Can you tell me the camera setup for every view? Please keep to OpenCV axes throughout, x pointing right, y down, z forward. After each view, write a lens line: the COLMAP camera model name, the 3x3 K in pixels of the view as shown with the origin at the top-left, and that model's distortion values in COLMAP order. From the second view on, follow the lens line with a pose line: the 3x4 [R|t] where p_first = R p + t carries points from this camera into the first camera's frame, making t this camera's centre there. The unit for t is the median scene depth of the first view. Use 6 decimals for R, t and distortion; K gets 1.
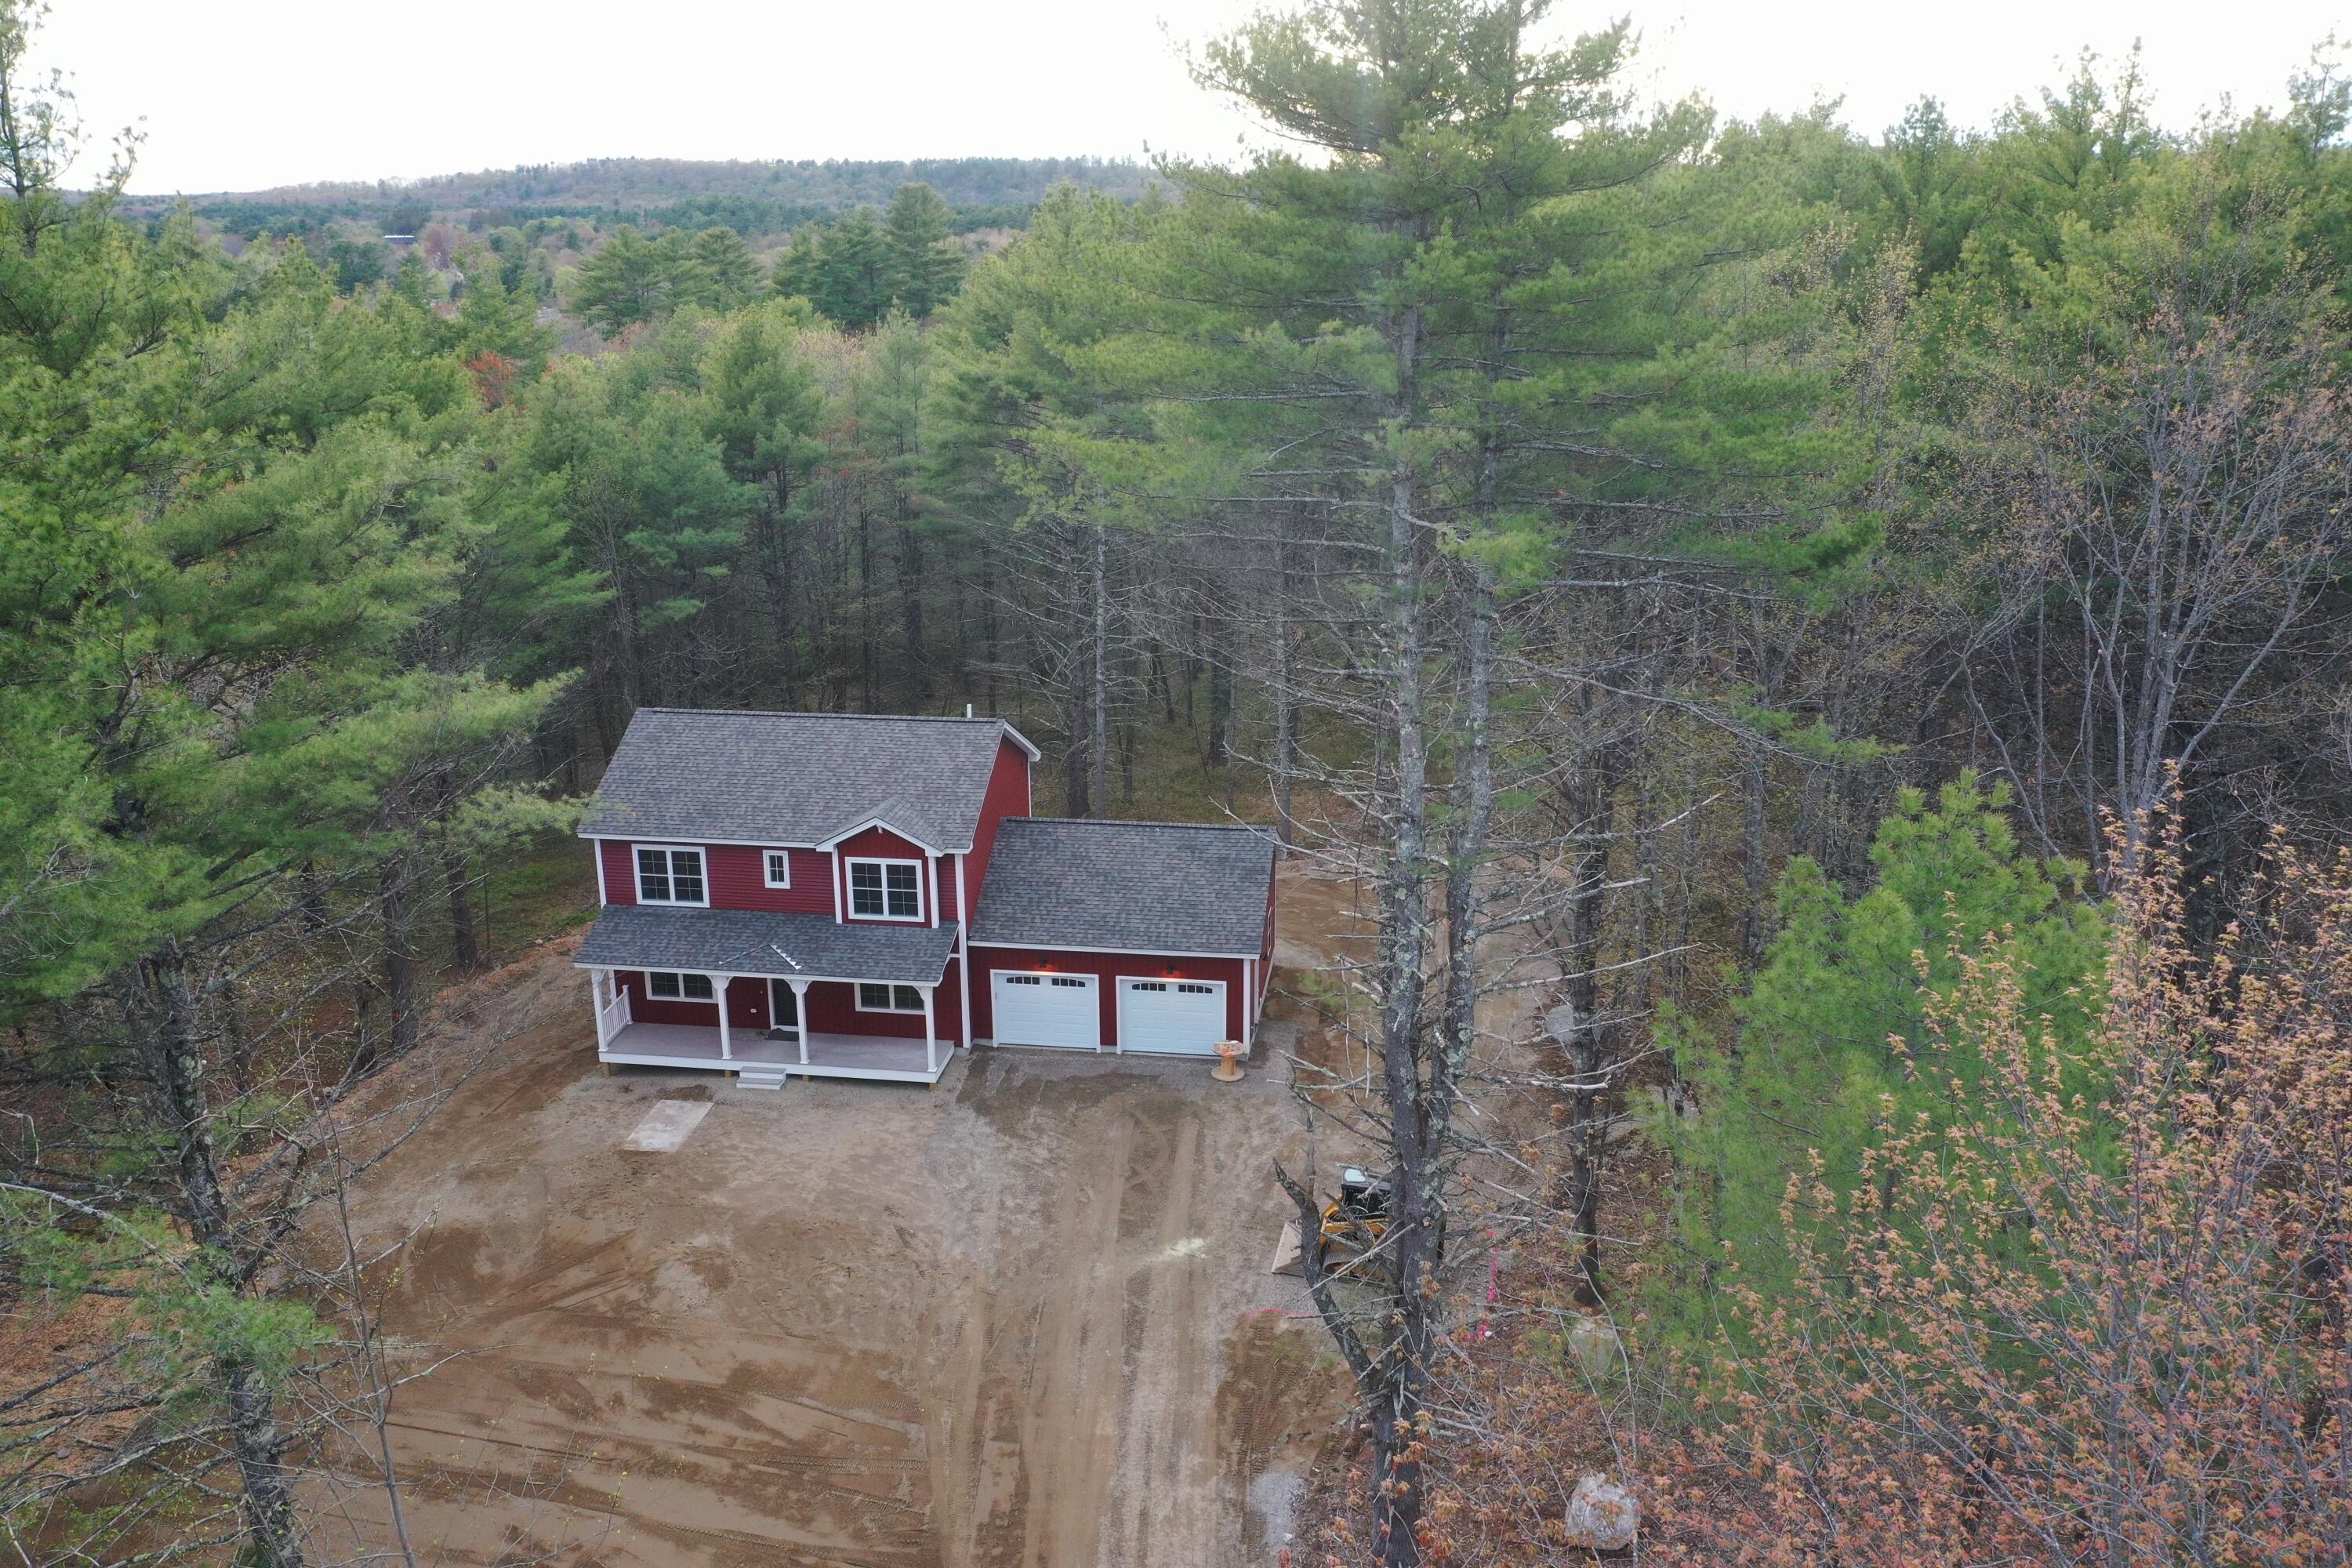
lens RADIAL K [[1849.4, 0, 1201.9], [0, 1849.4, 784.2], [0, 0, 1]] dist [0.006046, -0.000305]
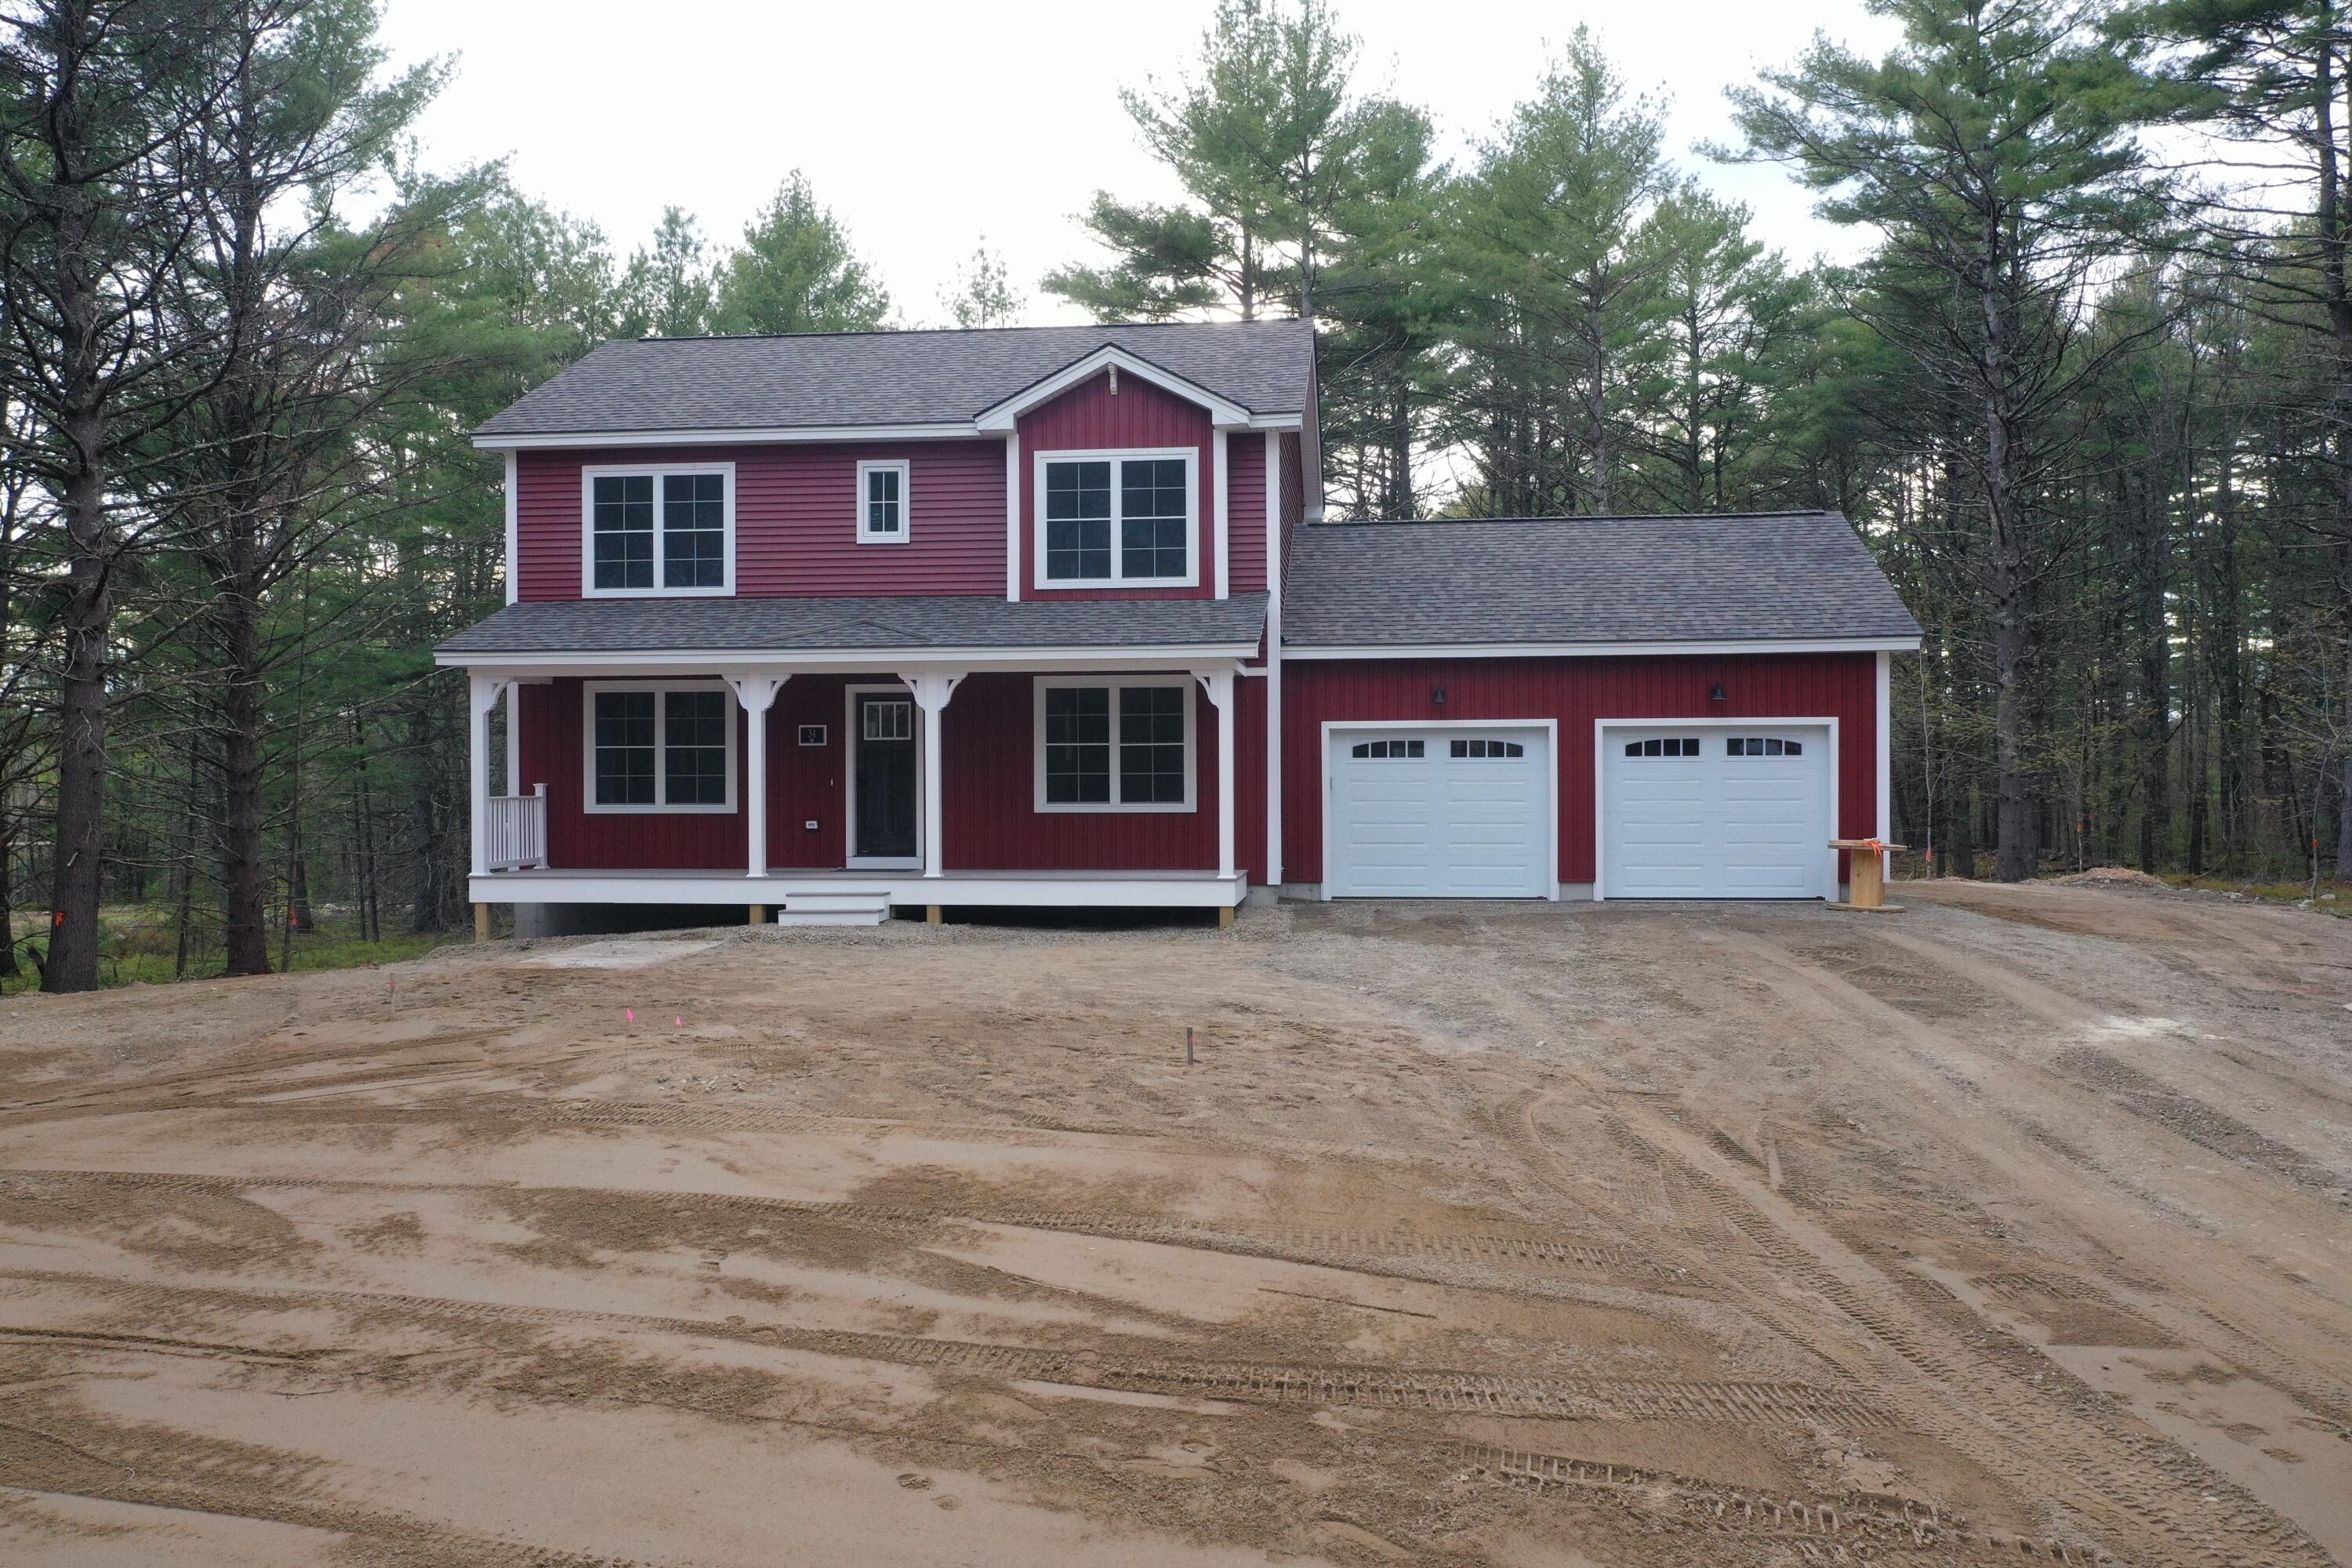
lens RADIAL K [[1849.4, 0, 1201.9], [0, 1849.4, 784.2], [0, 0, 1]] dist [0.006046, -0.000305]
pose [[0.999398, -0.003303, 0.034532, -0.165584], [0.013320, 0.955687, -0.294082, 0.260582], [-0.032030, 0.294365, 0.955156, 0.565231]]
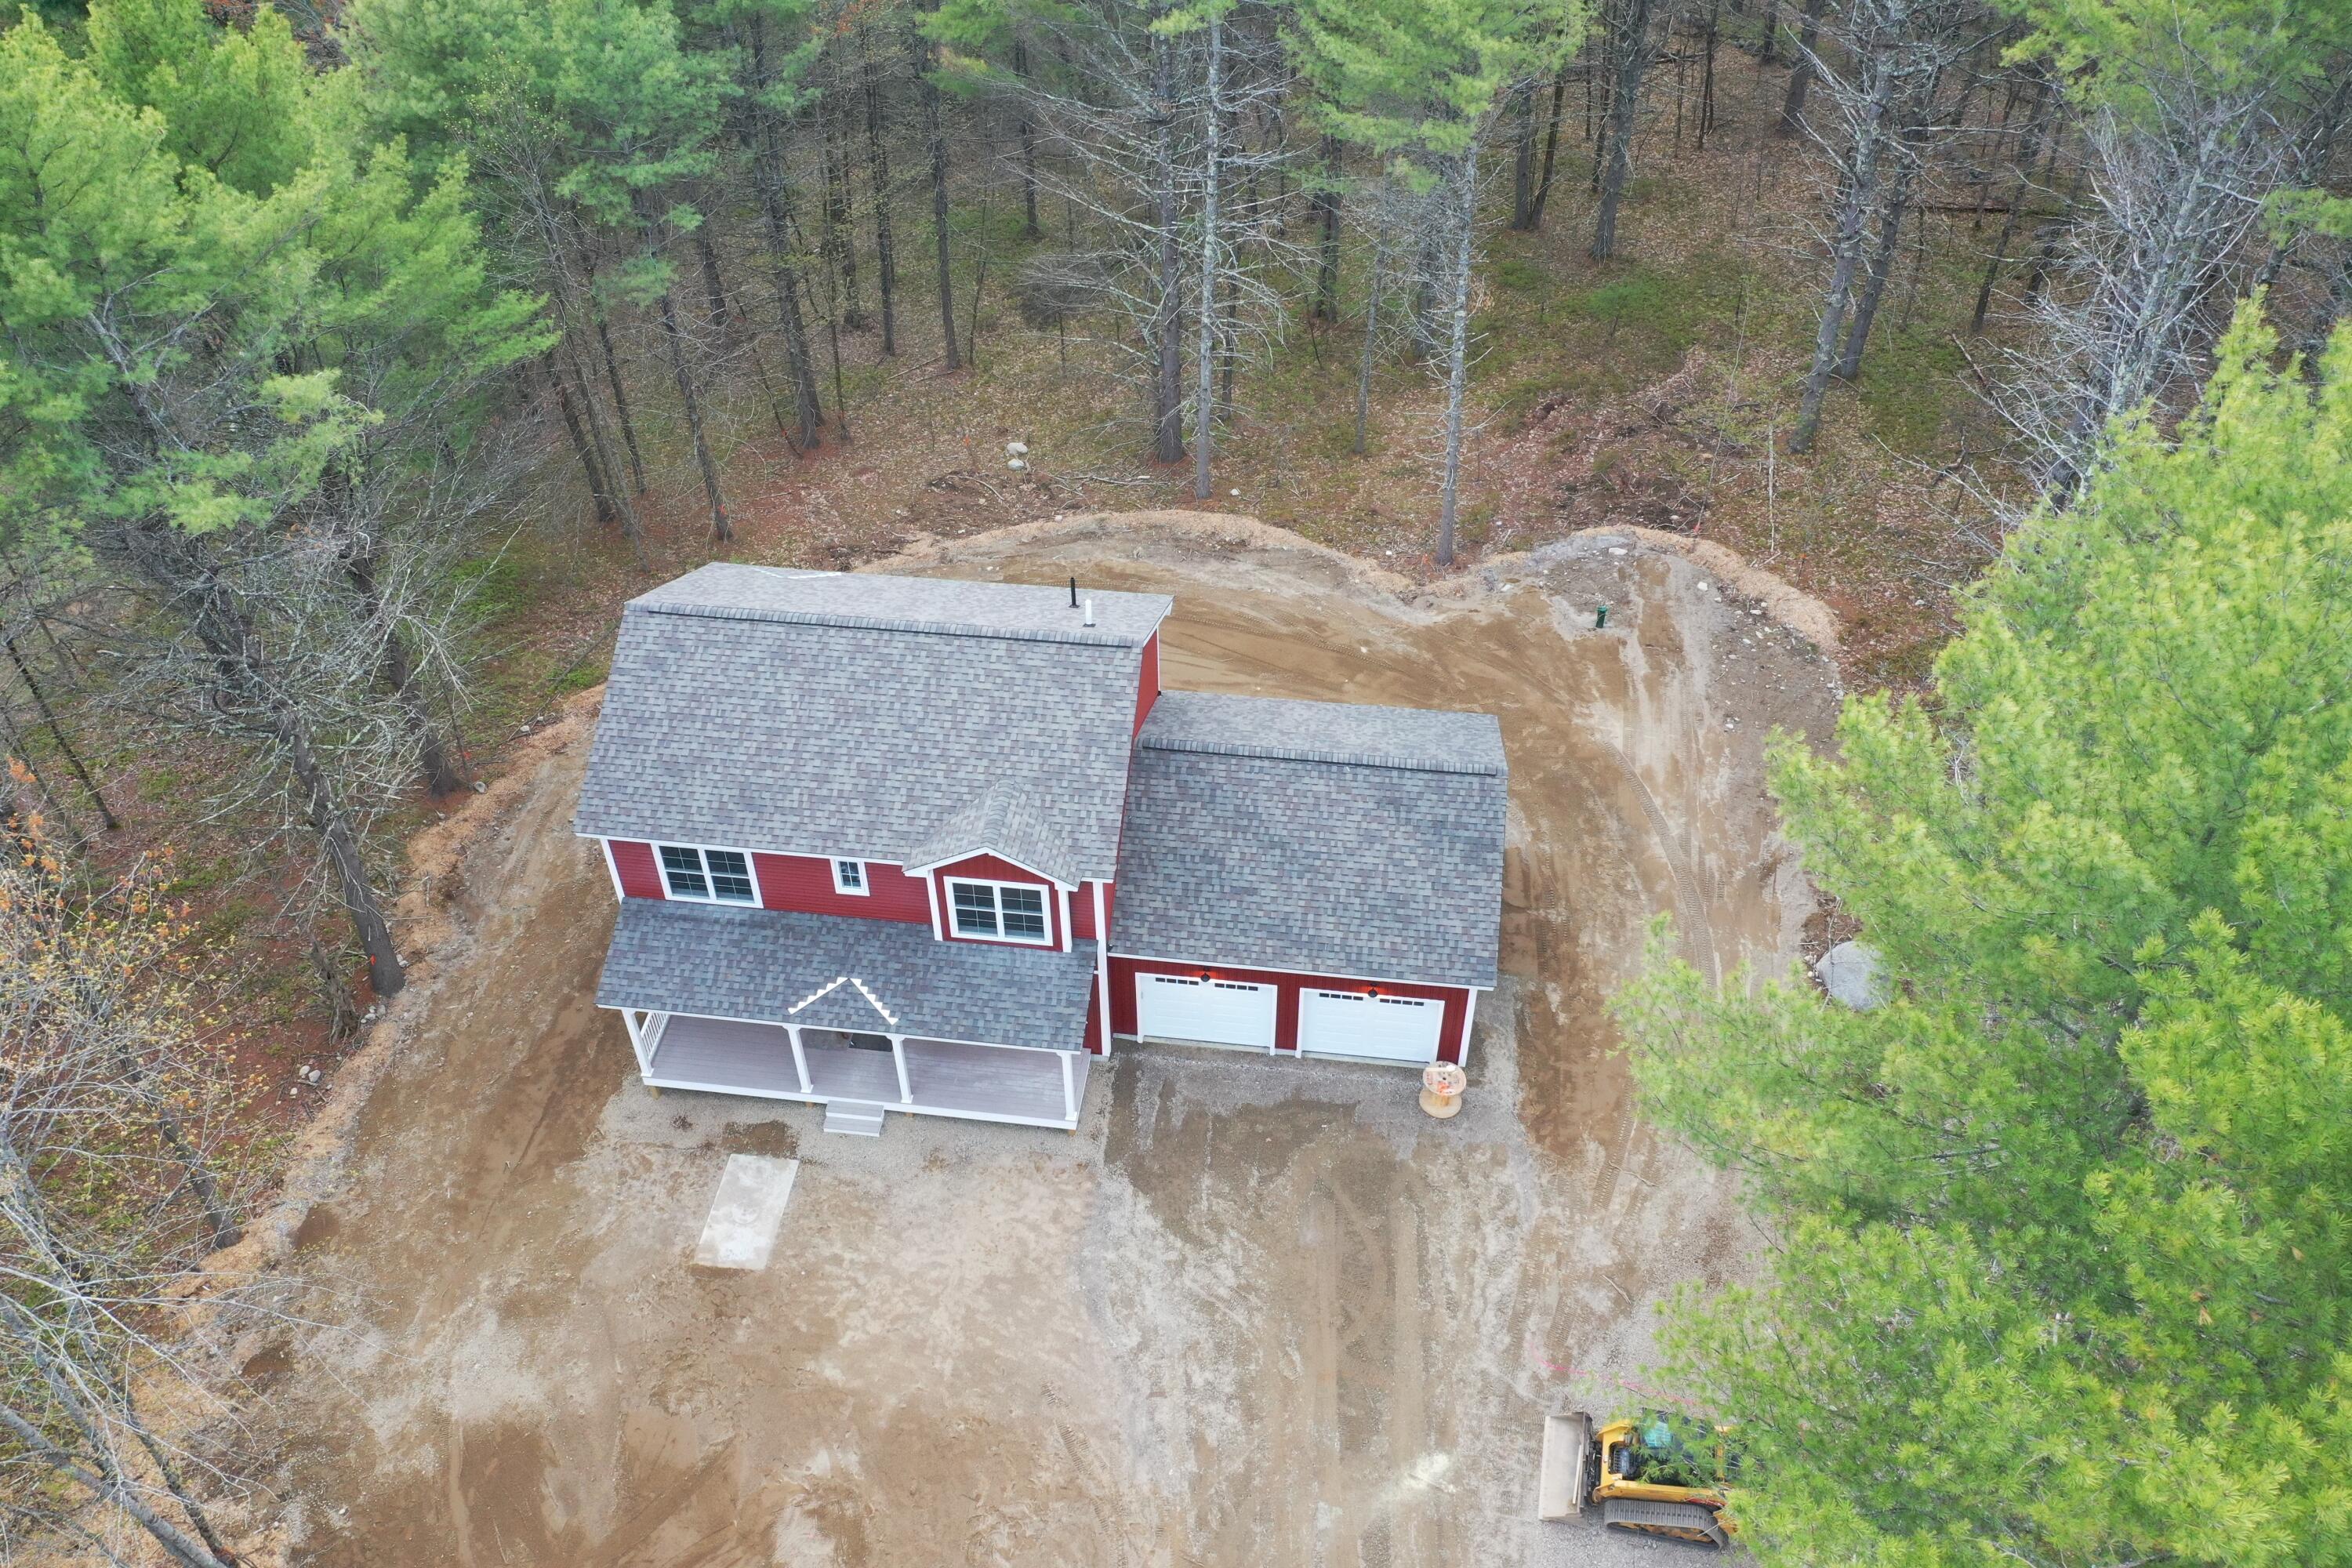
lens RADIAL K [[1849.4, 0, 1201.9], [0, 1849.4, 784.2], [0, 0, 1]] dist [0.006046, -0.000305]
pose [[0.999935, -0.005531, 0.010000, -0.096173], [0.000664, 0.901685, 0.432394, -0.311492], [-0.011408, -0.432359, 0.901629, 0.345748]]
